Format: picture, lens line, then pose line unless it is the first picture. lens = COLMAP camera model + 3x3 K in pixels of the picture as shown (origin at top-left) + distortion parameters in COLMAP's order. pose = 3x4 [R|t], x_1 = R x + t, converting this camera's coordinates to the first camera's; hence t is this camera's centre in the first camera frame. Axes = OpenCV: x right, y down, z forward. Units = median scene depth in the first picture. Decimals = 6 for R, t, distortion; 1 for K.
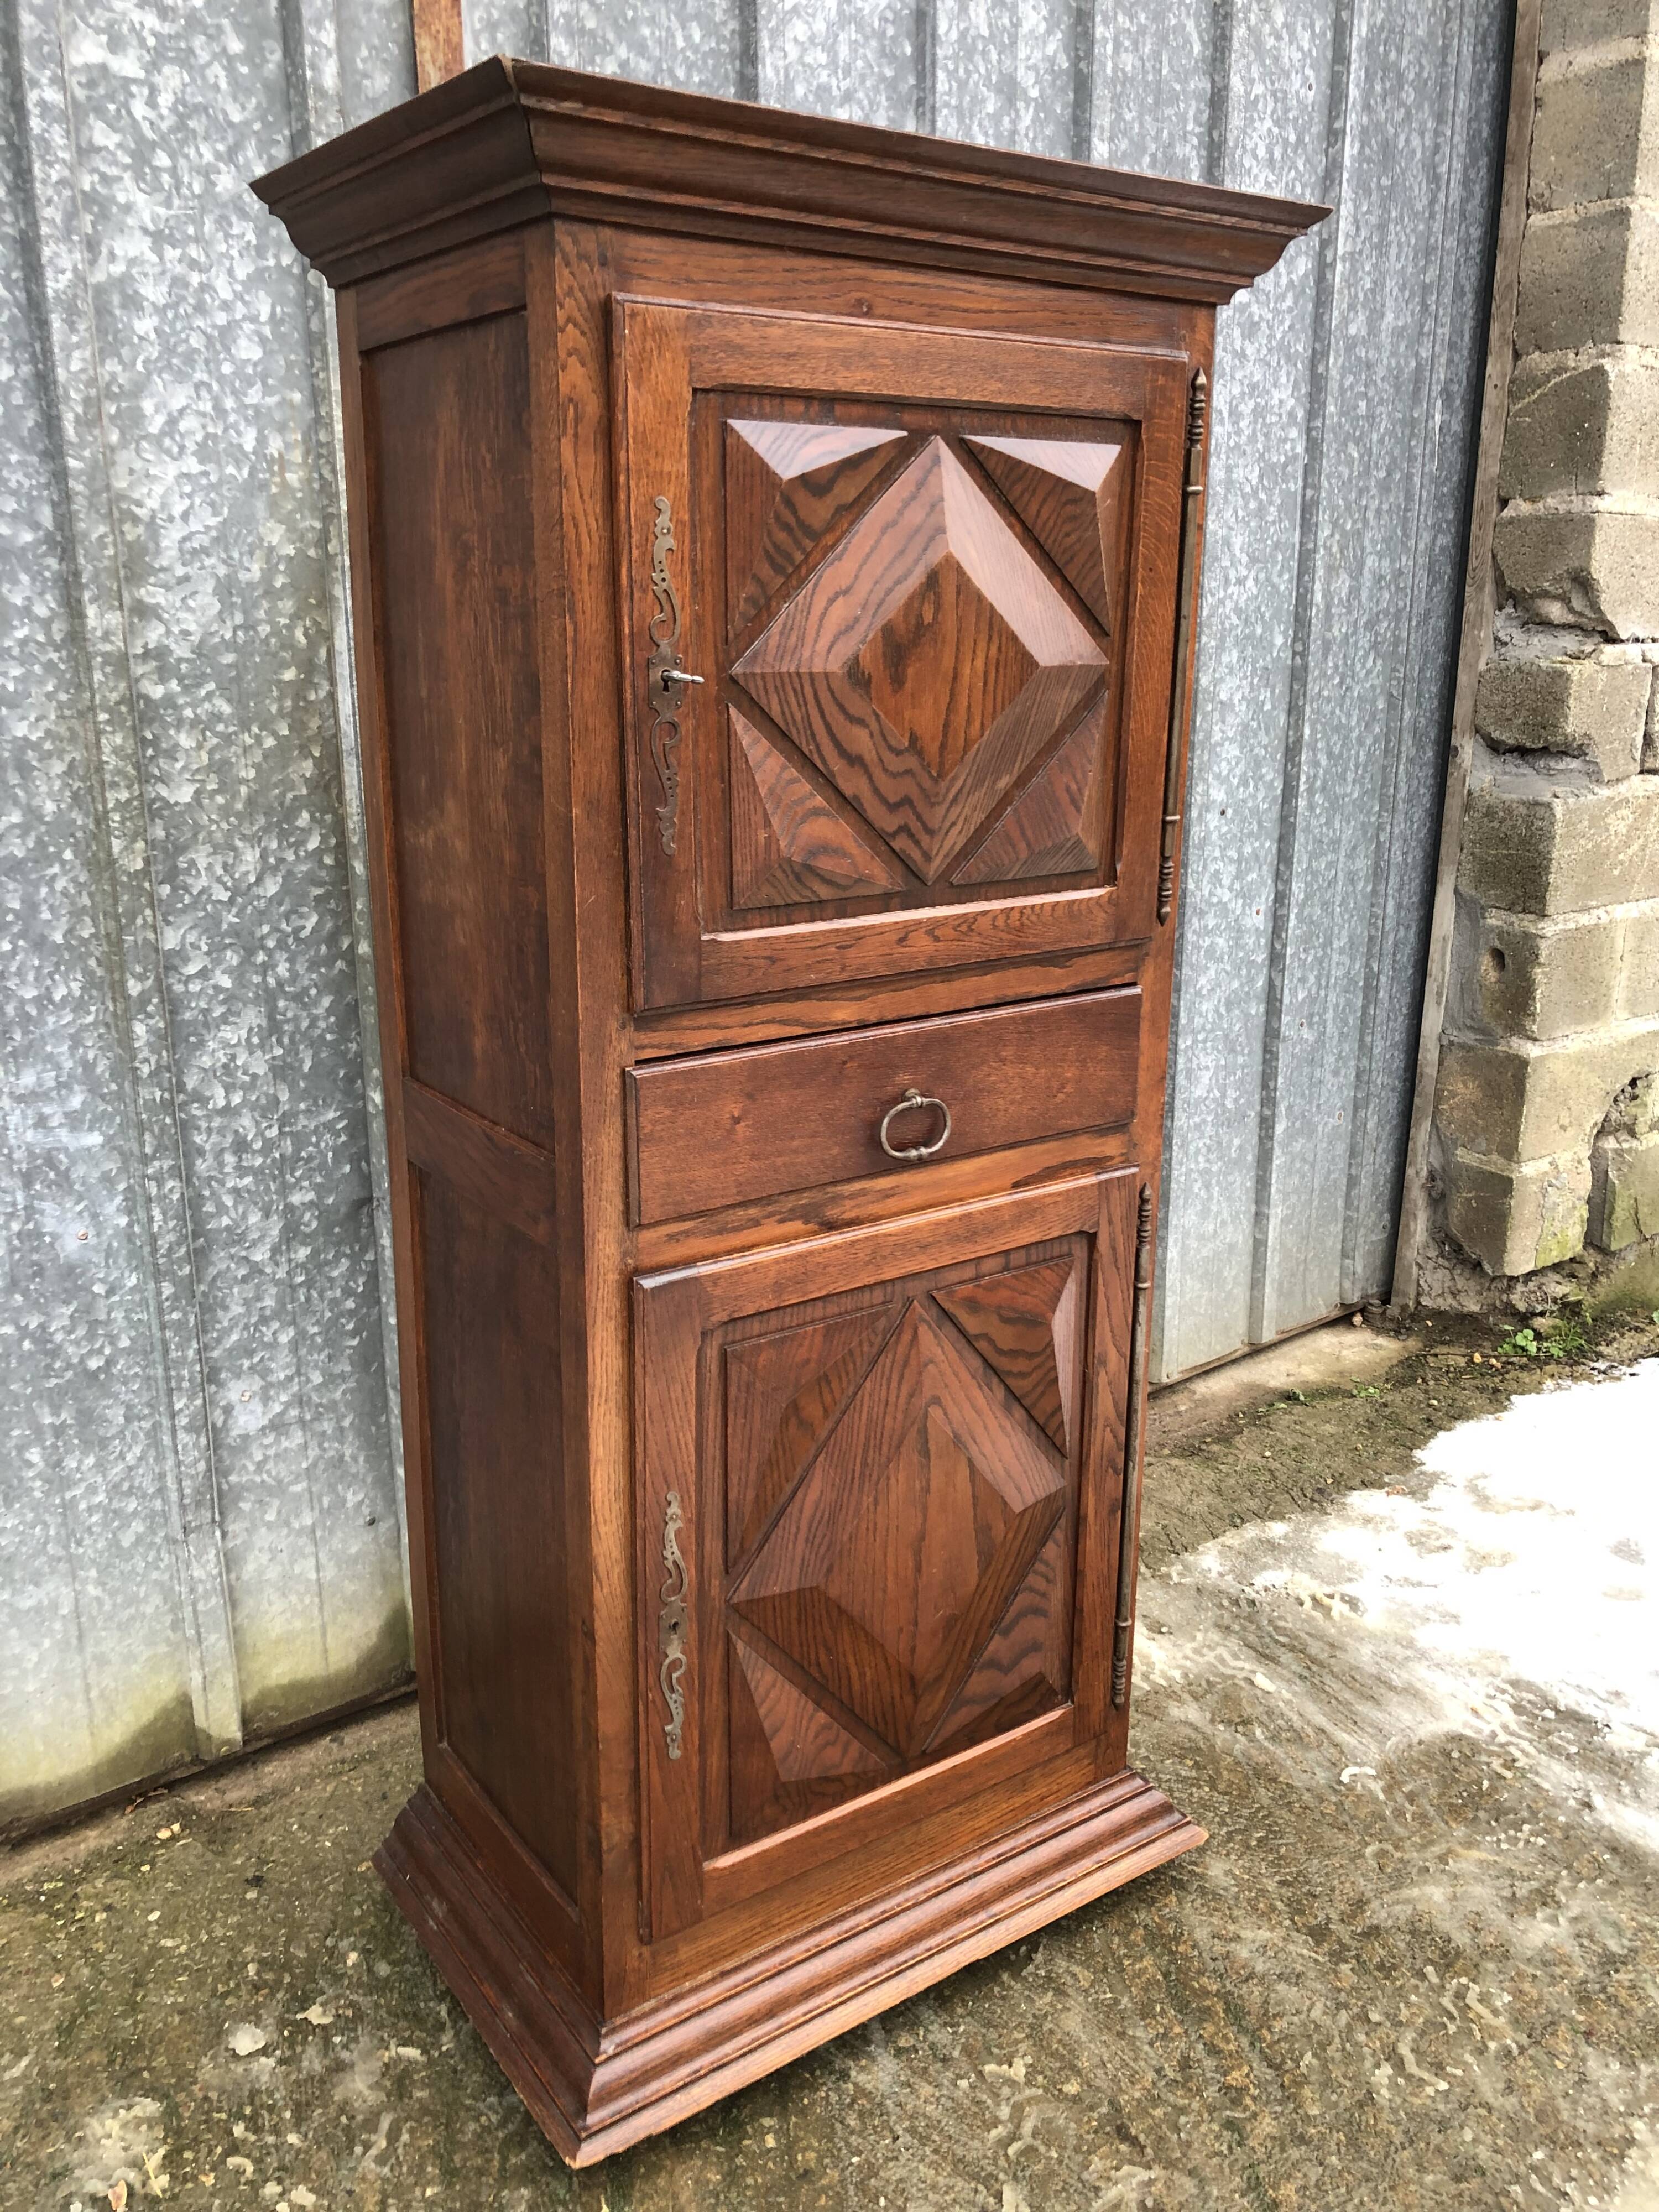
lens RADIAL K [[1821.7, 0, 828.6], [0, 1821.7, 1097.6], [0, 0, 1]] dist [0.014004, 0.008729]
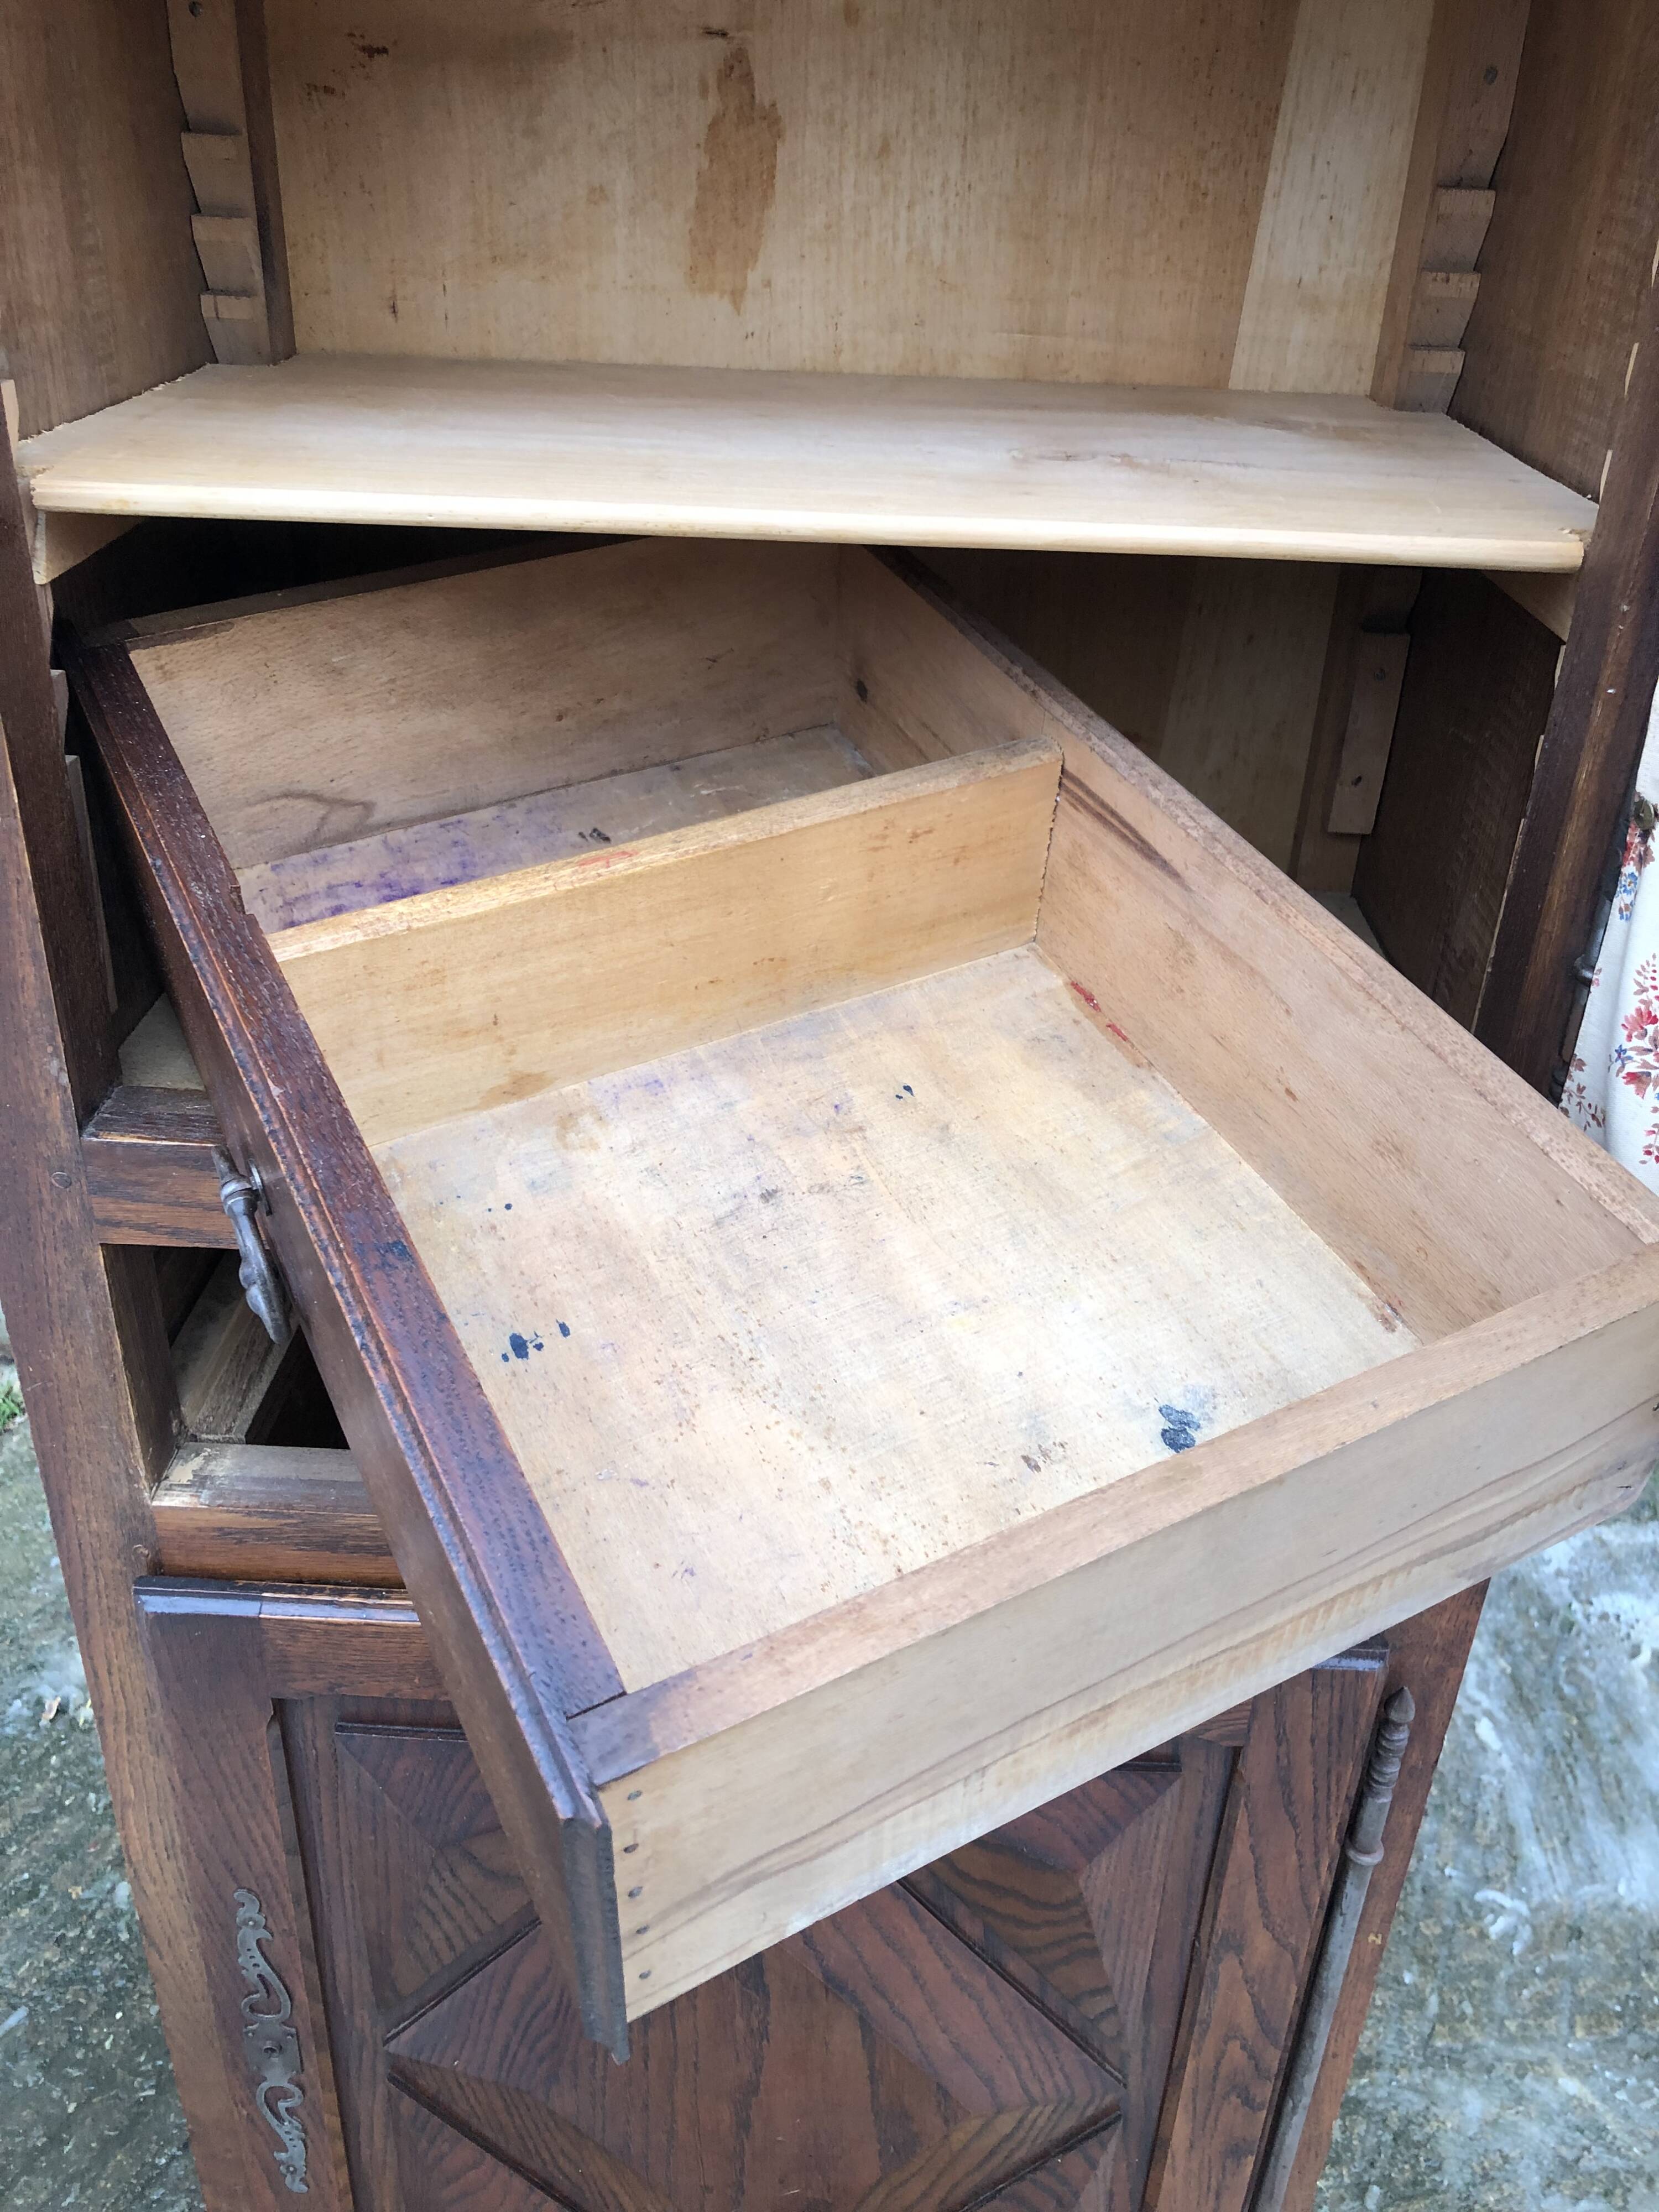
lens RADIAL K [[1821.7, 0, 828.6], [0, 1821.7, 1097.6], [0, 0, 1]] dist [0.014004, 0.008729]
pose [[0.798862, 0.310069, -0.515438, 0.225207], [-0.189896, 0.943083, 0.273011, -0.172973], [0.570753, -0.120218, 0.812274, 0.505799]]
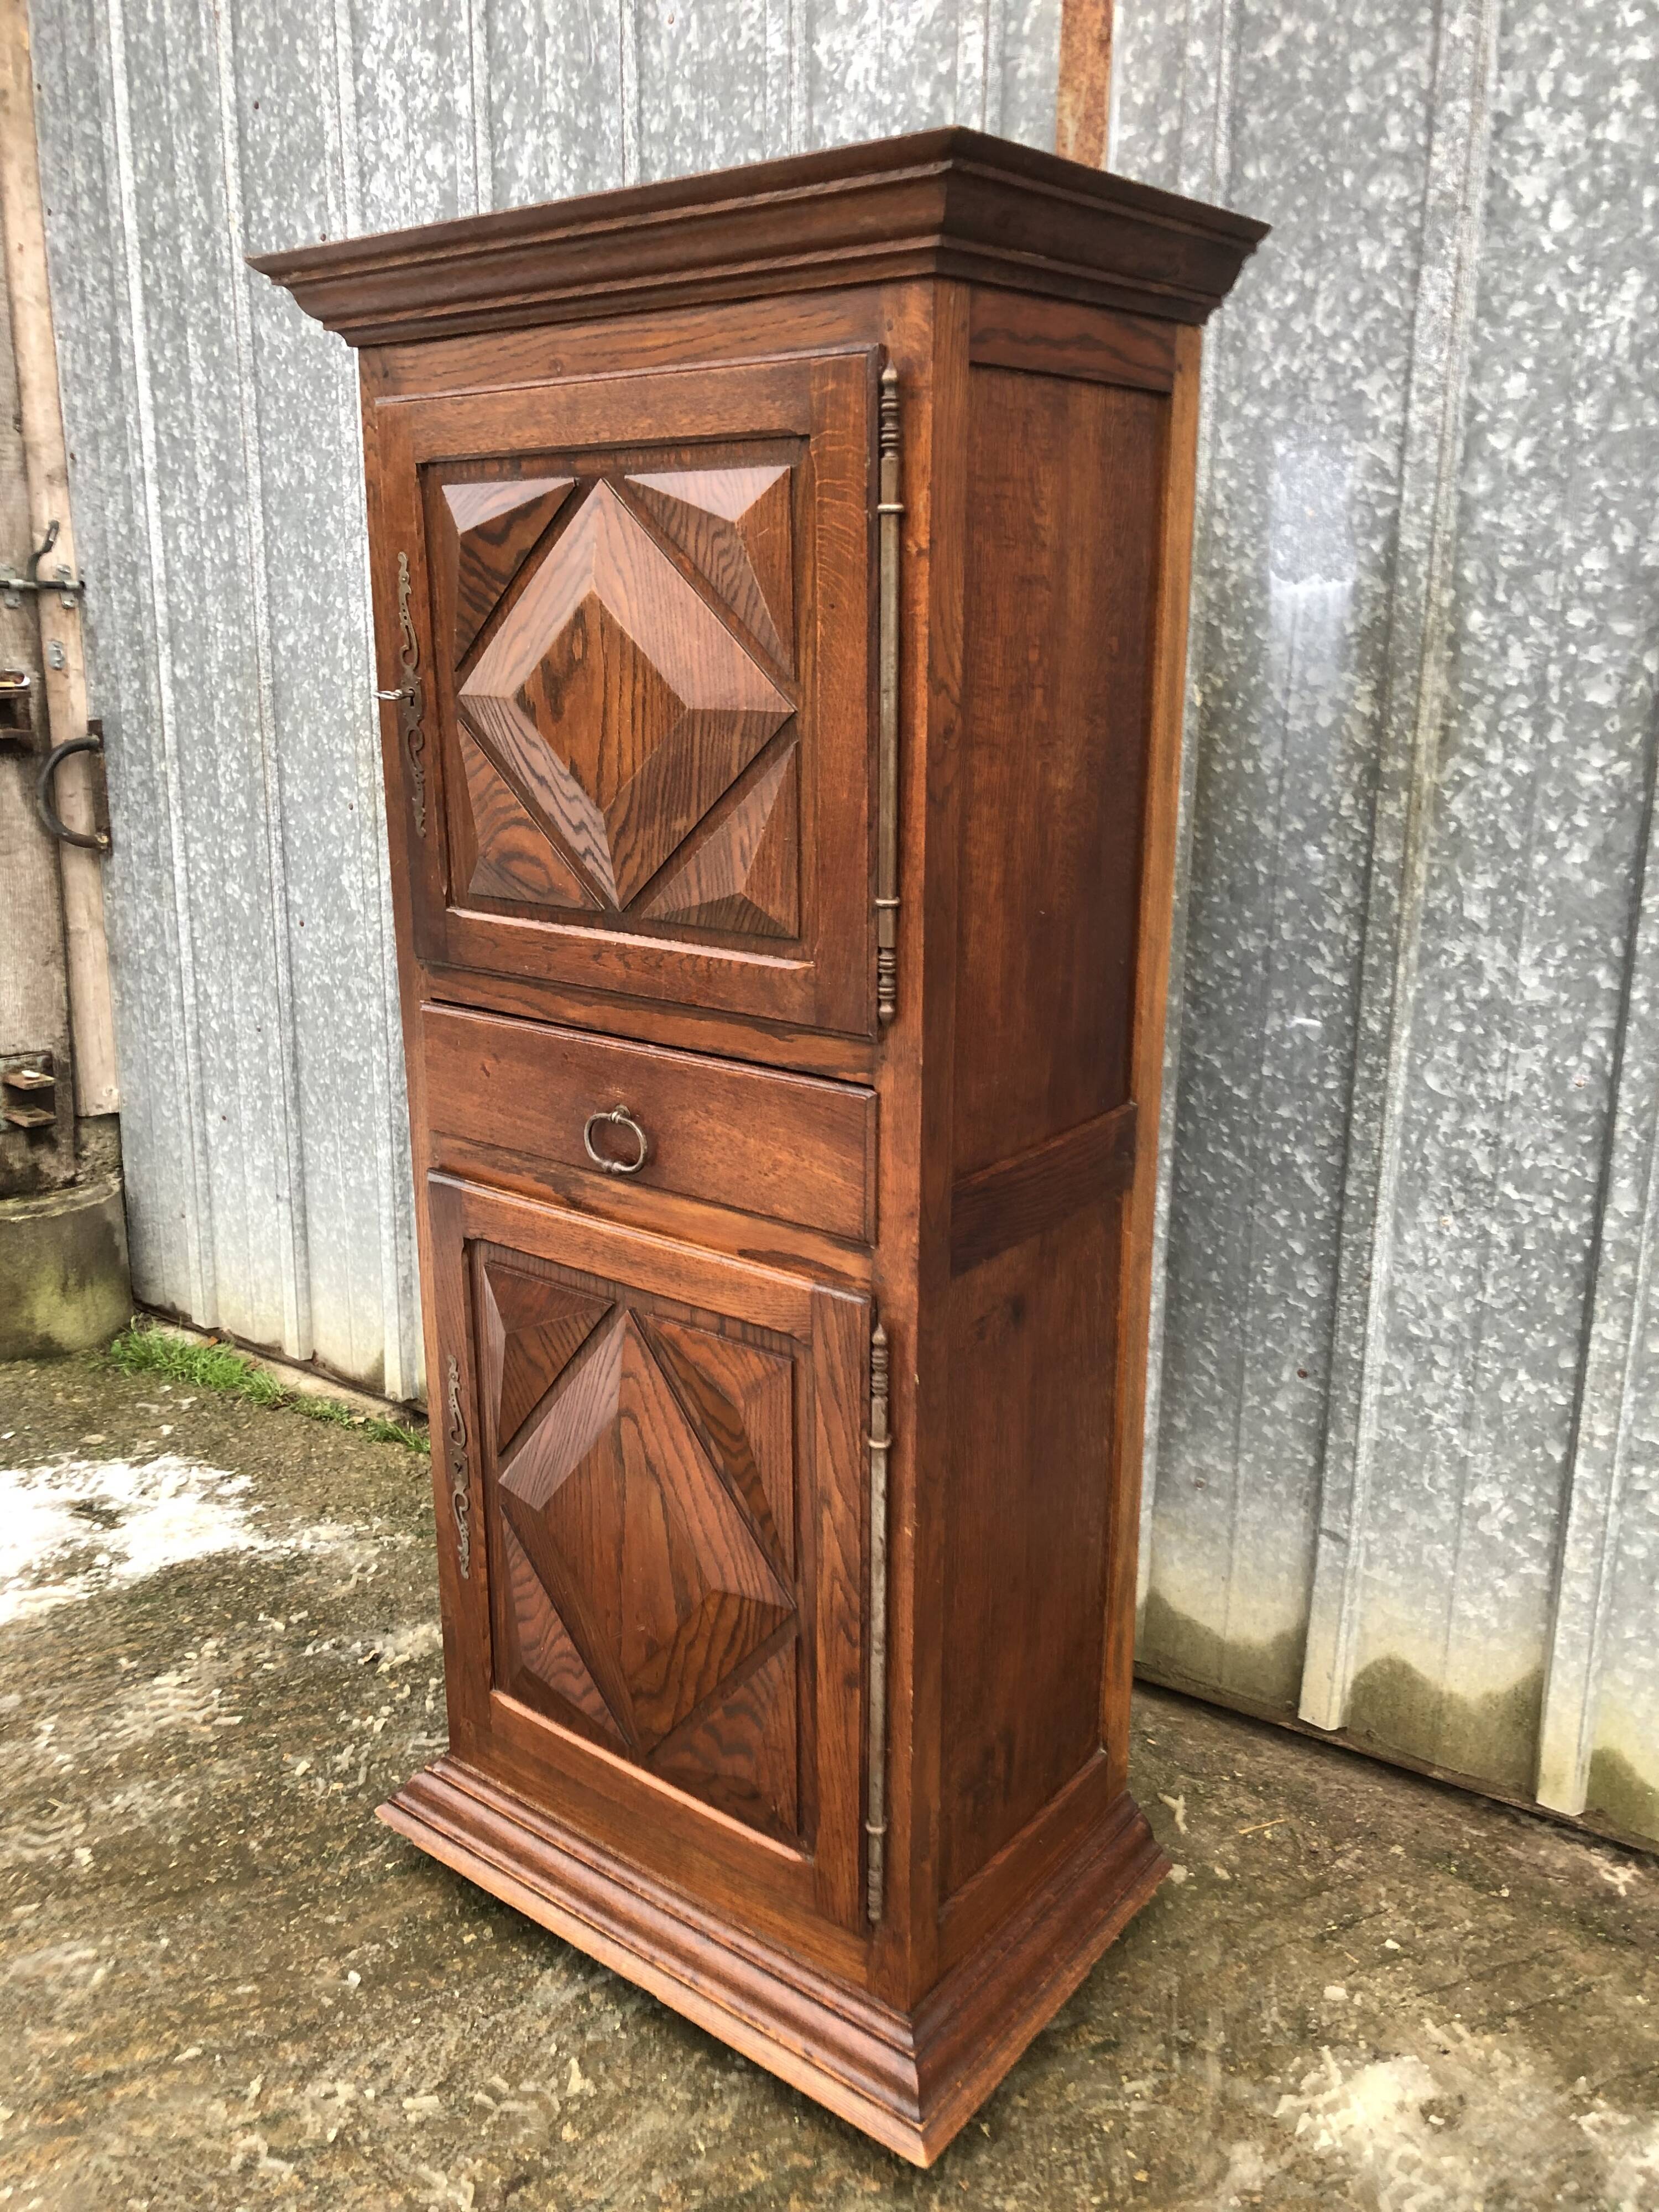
lens RADIAL K [[1794.1, 0, 804.0], [0, 1794.1, 1092.5], [0, 0, 1]] dist [0.057712, -0.070199]
pose [[0.284757, 0.249379, -0.925594, 0.821424], [-0.248641, 0.951737, 0.179928, -0.178470], [0.925792, 0.178905, 0.333020, 0.603889]]
